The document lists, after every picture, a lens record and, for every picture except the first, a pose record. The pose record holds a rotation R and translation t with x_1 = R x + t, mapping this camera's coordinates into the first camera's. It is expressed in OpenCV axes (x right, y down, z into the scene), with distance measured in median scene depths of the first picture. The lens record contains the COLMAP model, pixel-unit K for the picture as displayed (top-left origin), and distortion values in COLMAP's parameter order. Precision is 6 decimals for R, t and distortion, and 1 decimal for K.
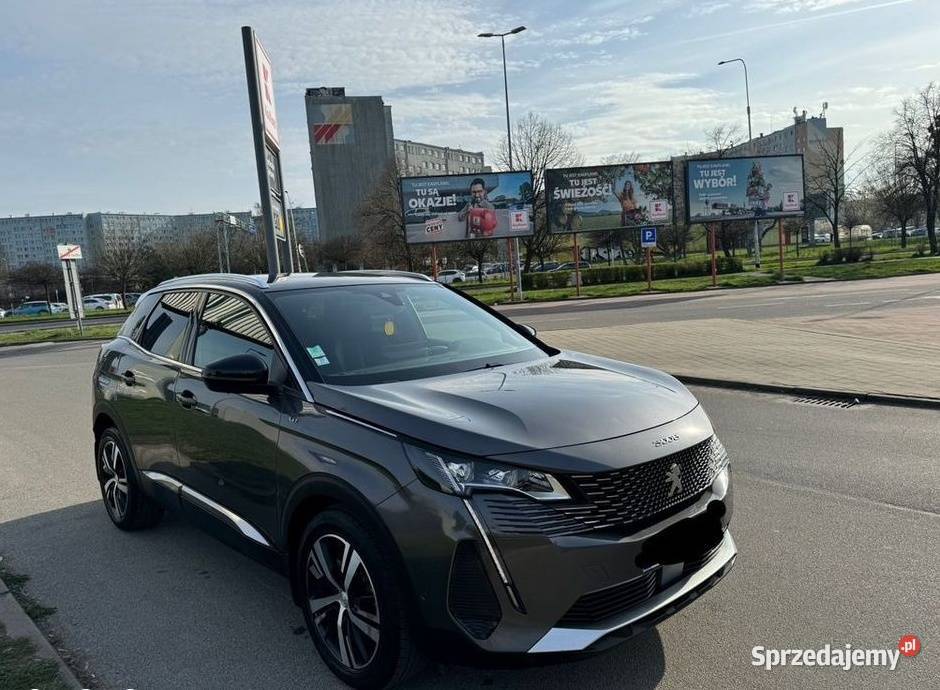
lens RADIAL K [[713.3, 0, 473.9], [0, 713.3, 346.4], [0, 0, 1]] dist [0.033744, -0.053455]
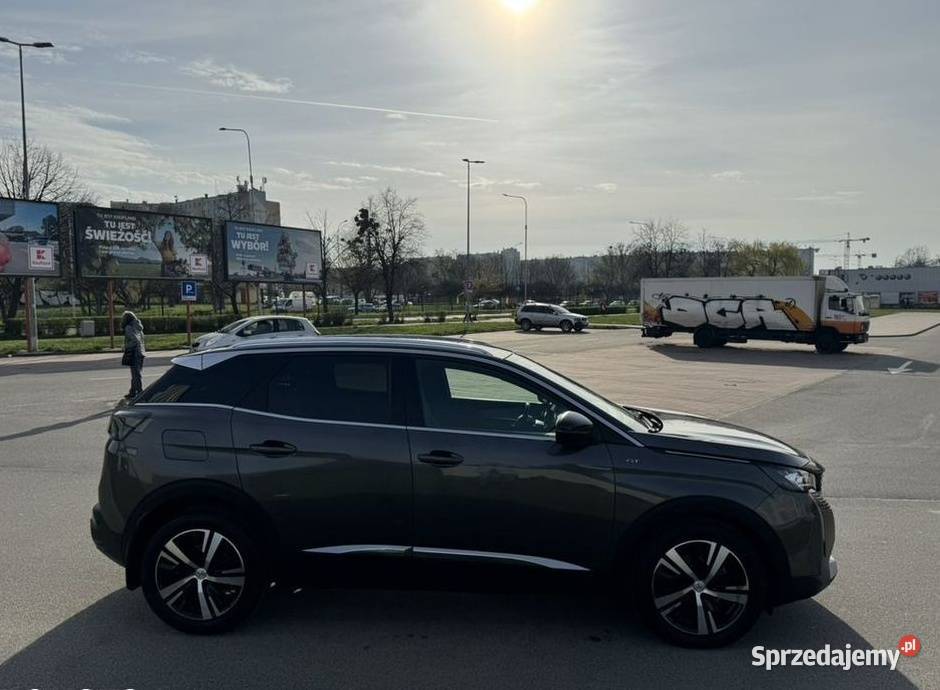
lens RADIAL K [[713.3, 0, 473.9], [0, 713.3, 346.4], [0, 0, 1]] dist [0.033744, -0.053455]
pose [[0.709481, 0.033901, 0.703909, -0.167513], [0.019087, 0.997551, -0.067281, -0.002887], [-0.704466, 0.061170, 0.707097, 0.033508]]
